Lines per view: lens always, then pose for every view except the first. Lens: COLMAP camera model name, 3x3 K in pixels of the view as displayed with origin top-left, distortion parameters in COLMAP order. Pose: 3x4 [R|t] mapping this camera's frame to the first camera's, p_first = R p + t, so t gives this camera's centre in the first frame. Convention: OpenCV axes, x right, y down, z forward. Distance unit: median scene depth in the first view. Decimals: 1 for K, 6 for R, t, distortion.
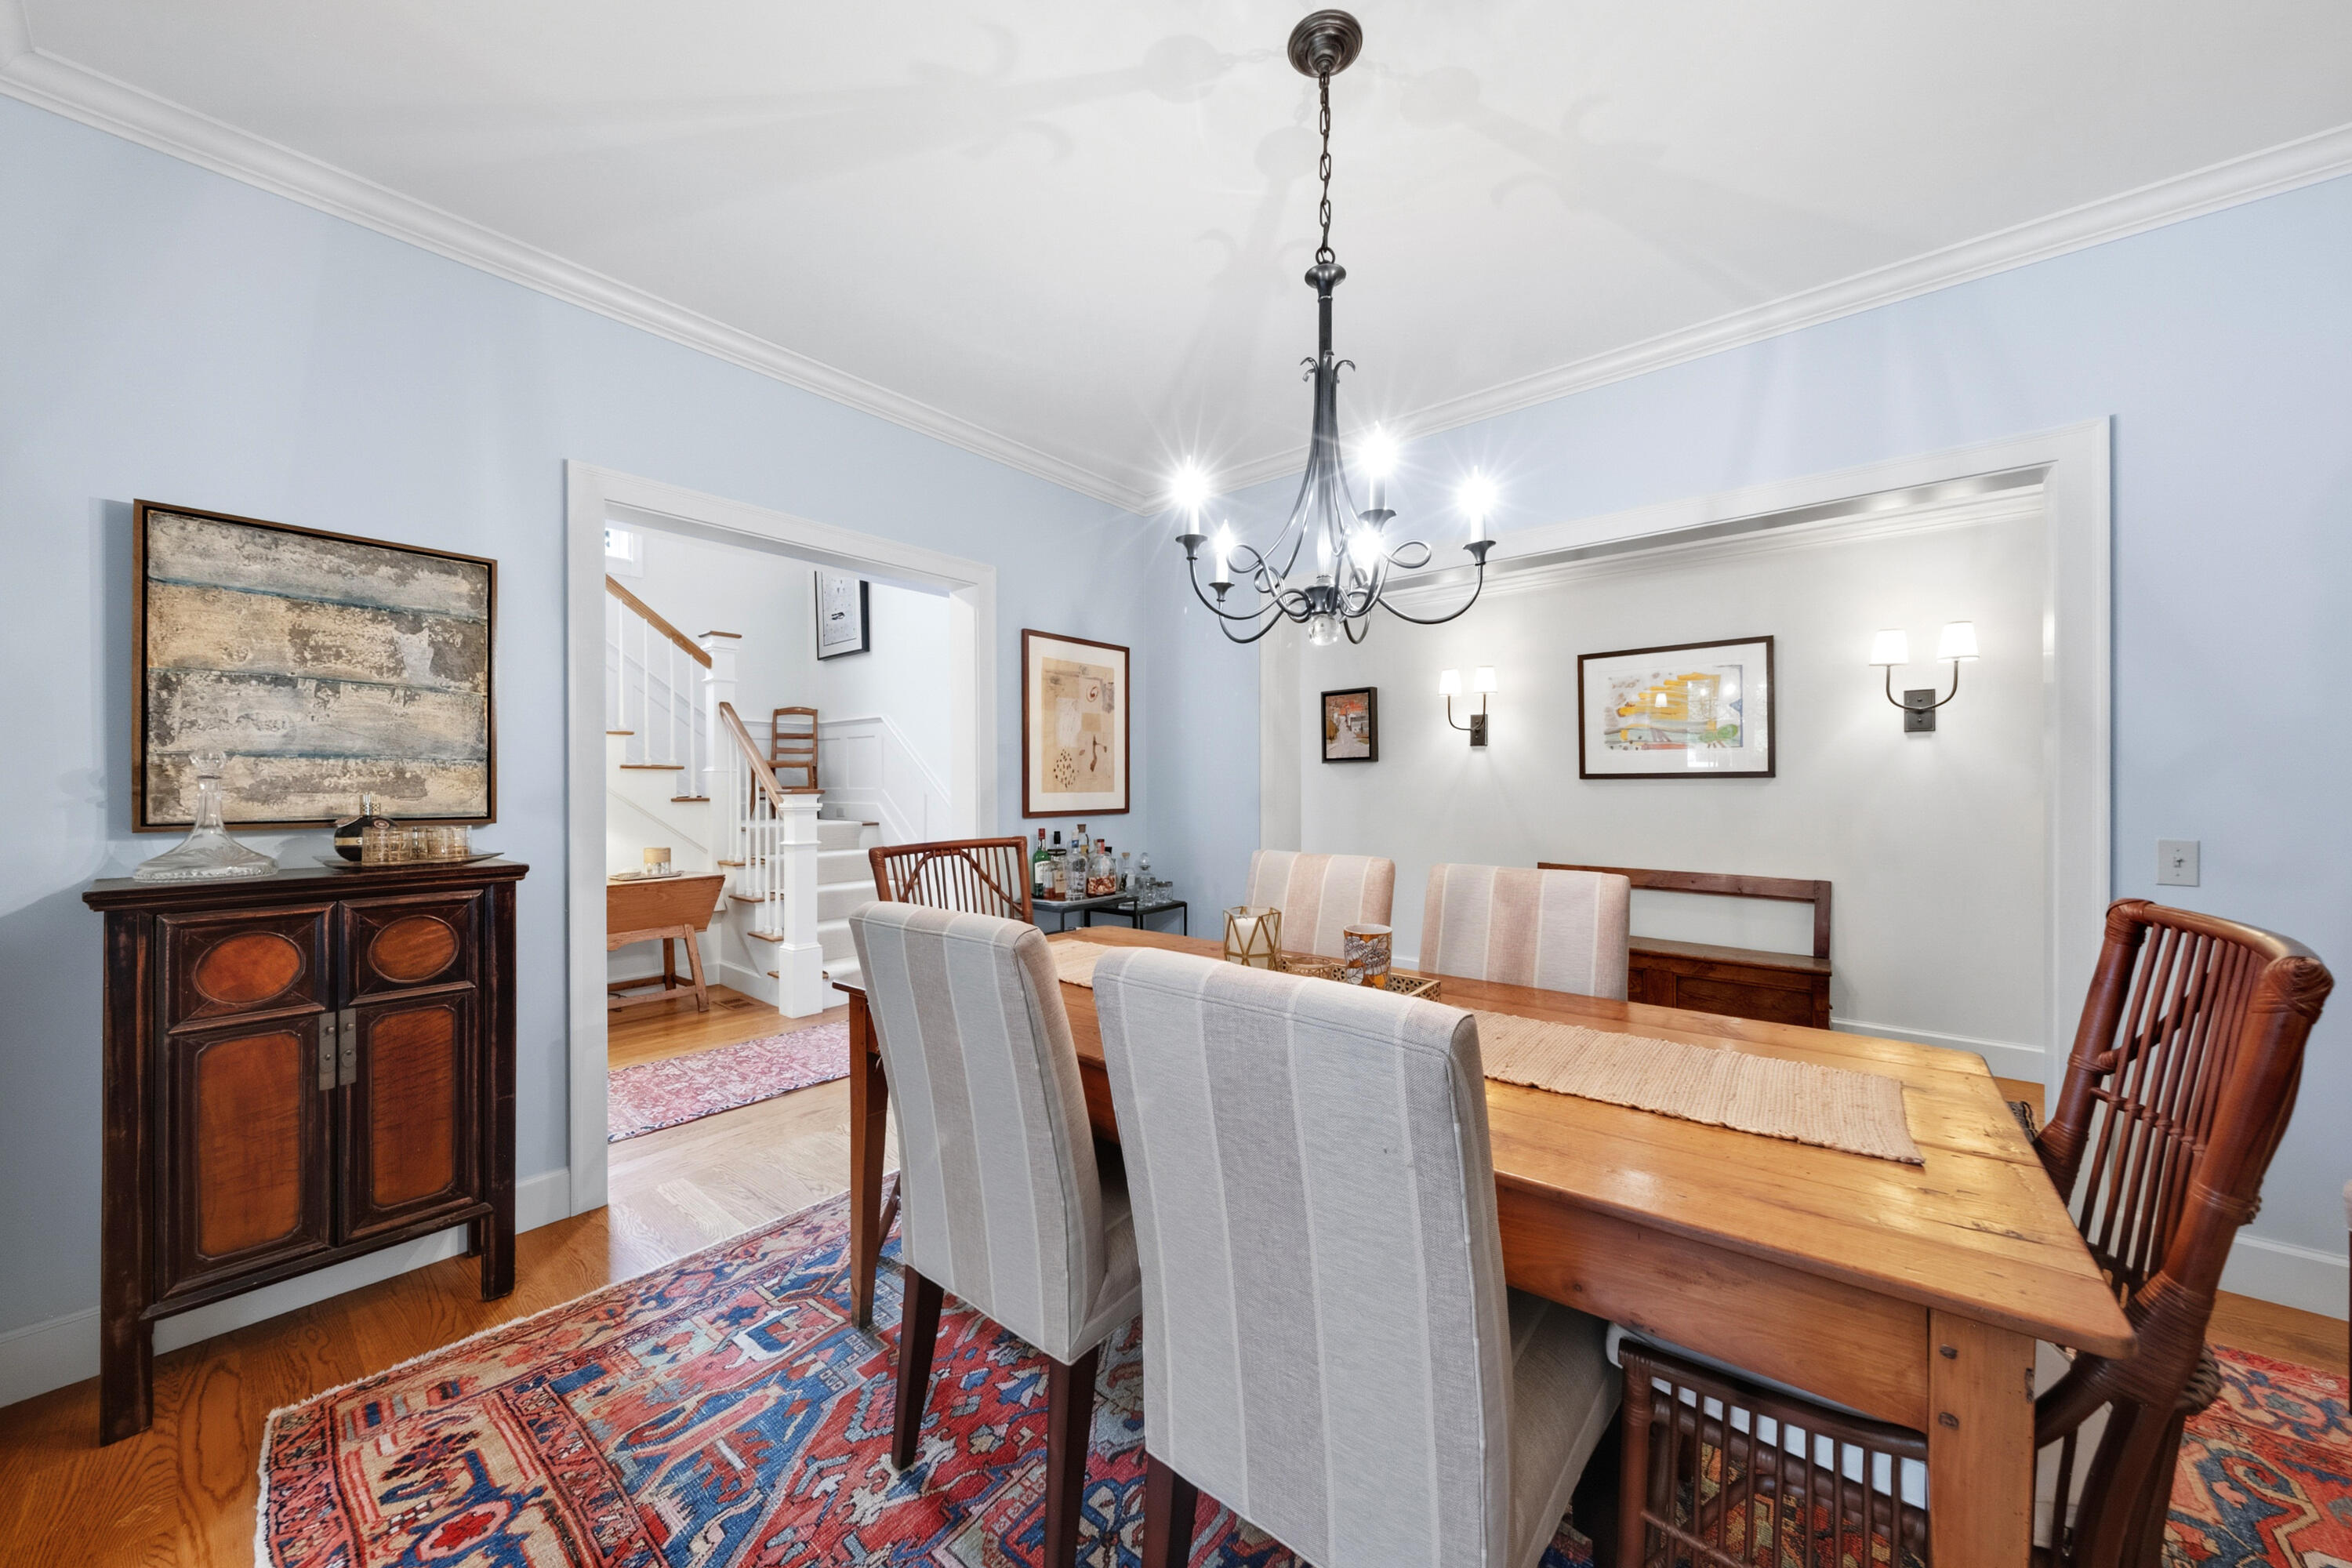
lens RADIAL K [[815.2, 0, 1176.0], [0, 815.2, 784.0], [0, 0, 1]] dist [-0.000010, -0.000001]
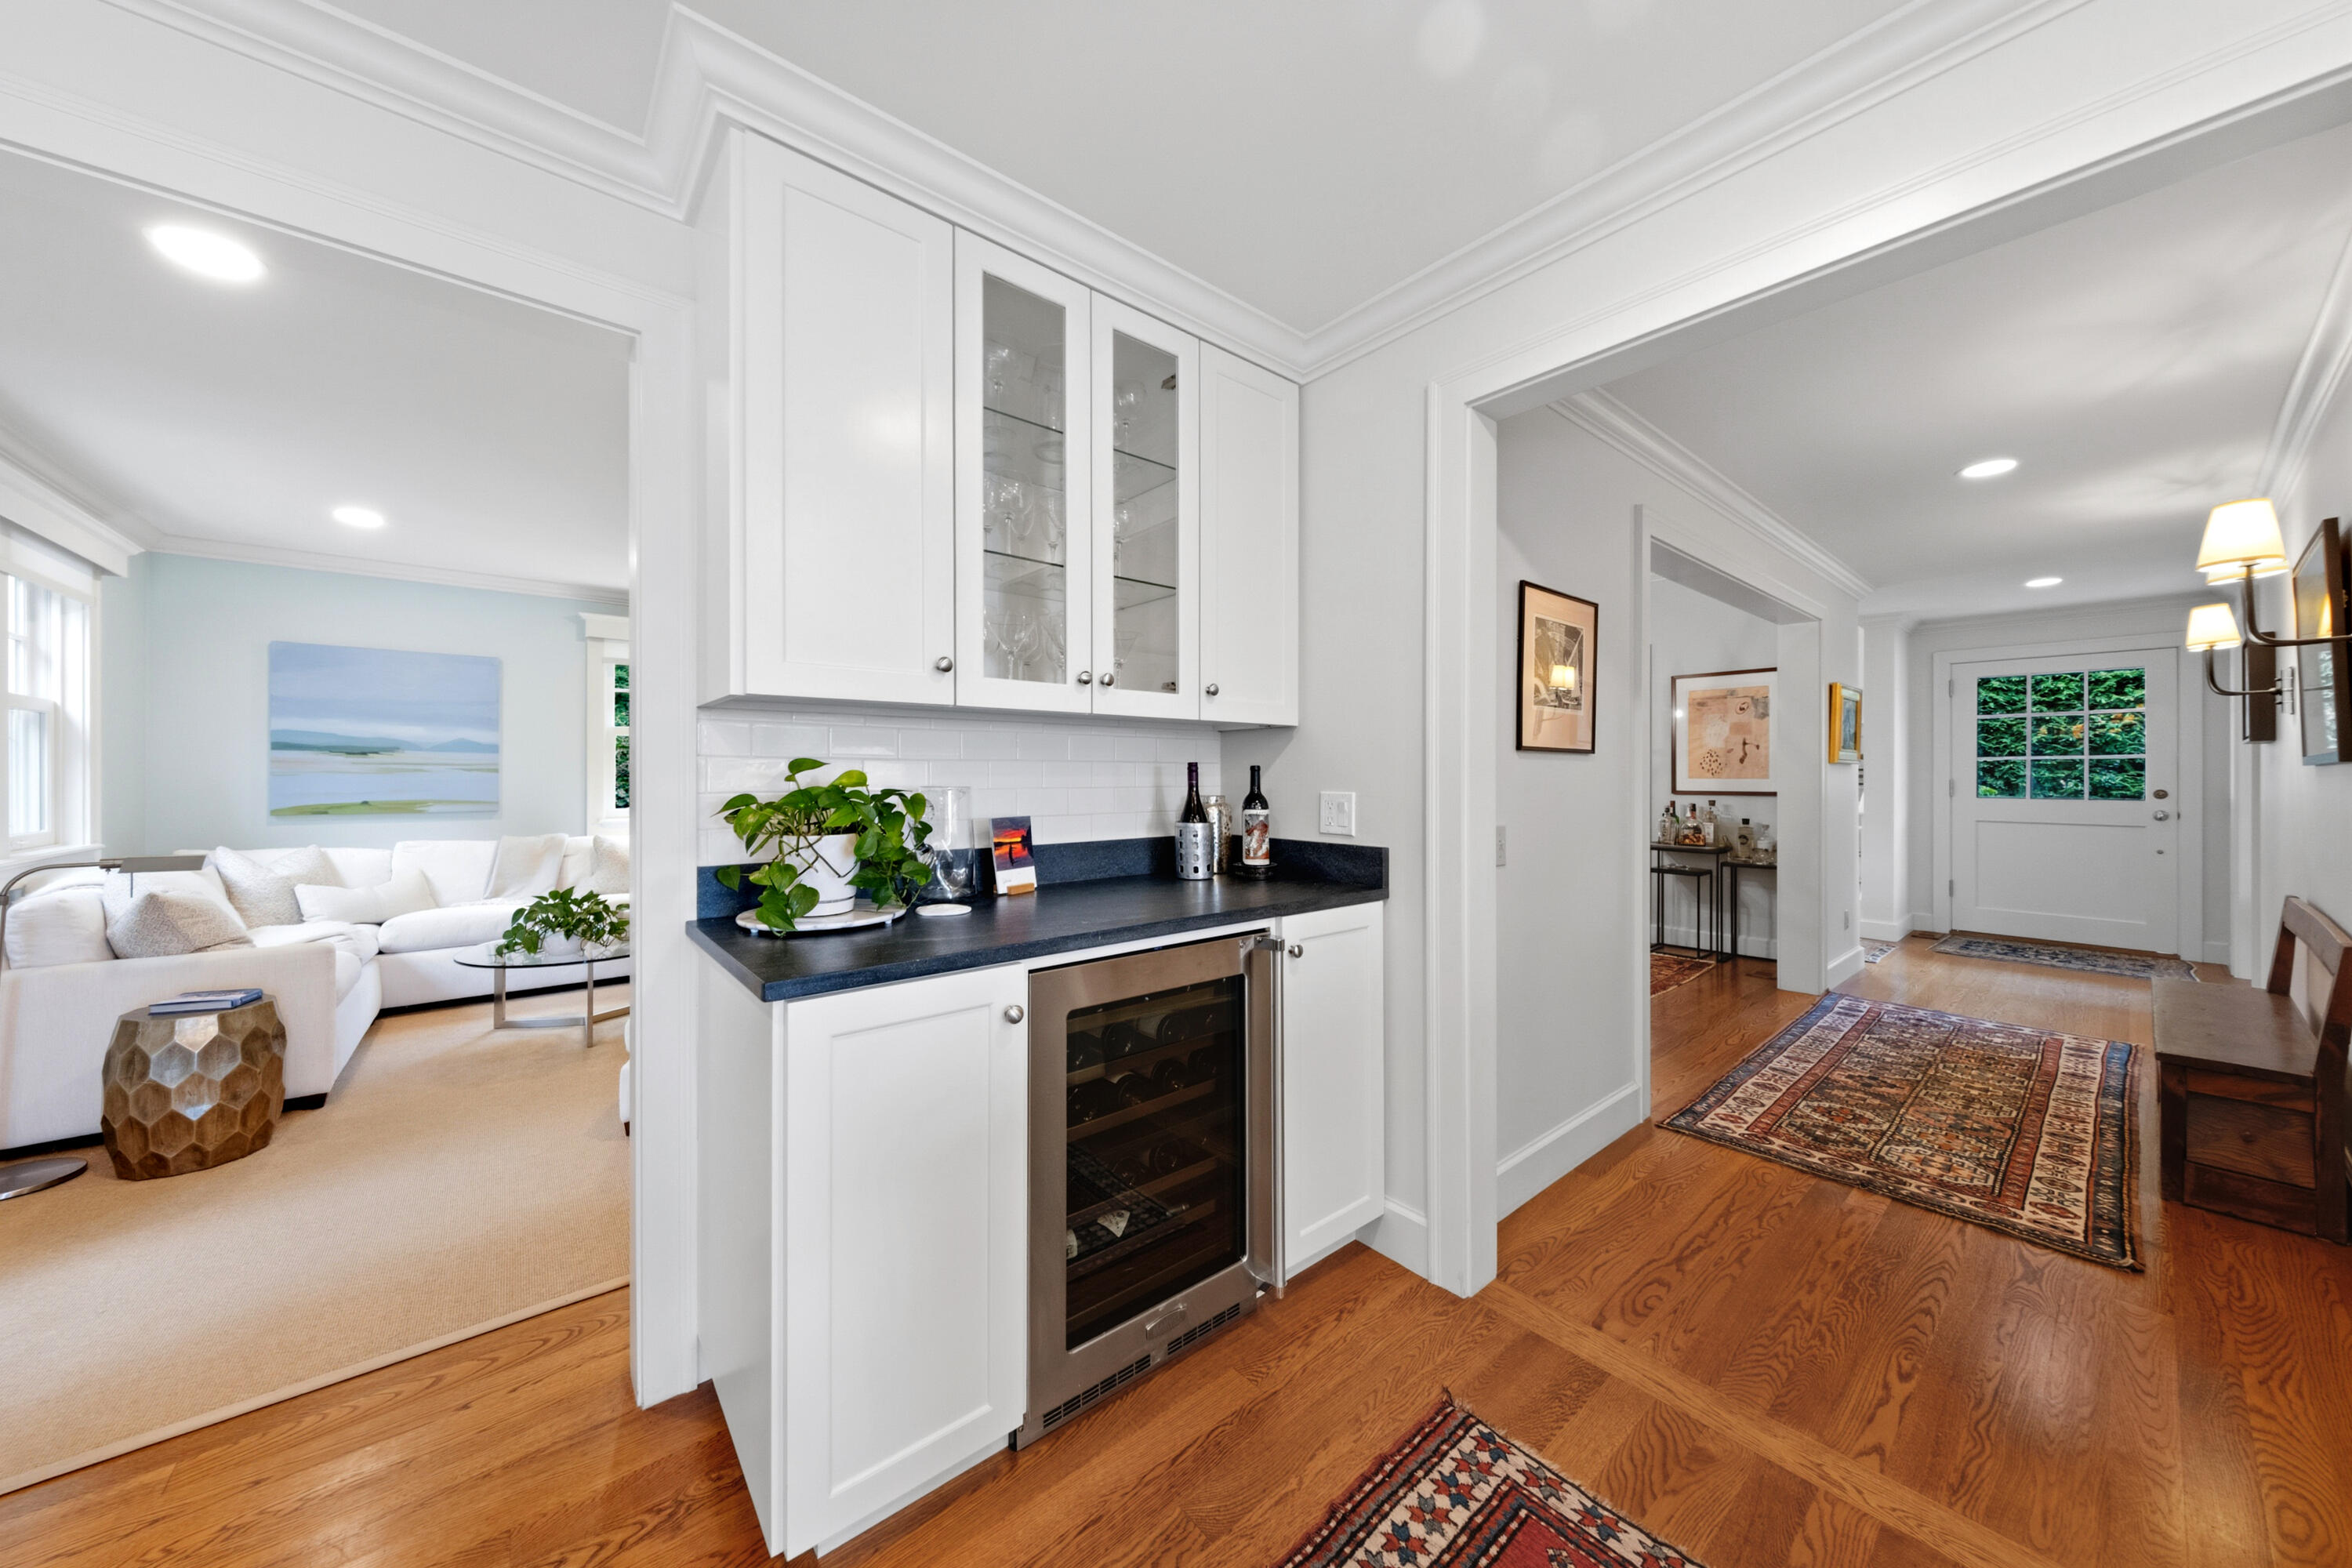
lens RADIAL K [[815.2, 0, 1176.0], [0, 815.2, 784.0], [0, 0, 1]] dist [-0.000010, -0.000001]
pose [[-0.190611, 0.014614, -0.981557, 1.513738], [-0.001596, 0.999883, 0.015196, -0.000688], [0.981664, 0.004463, -0.190565, 0.333588]]
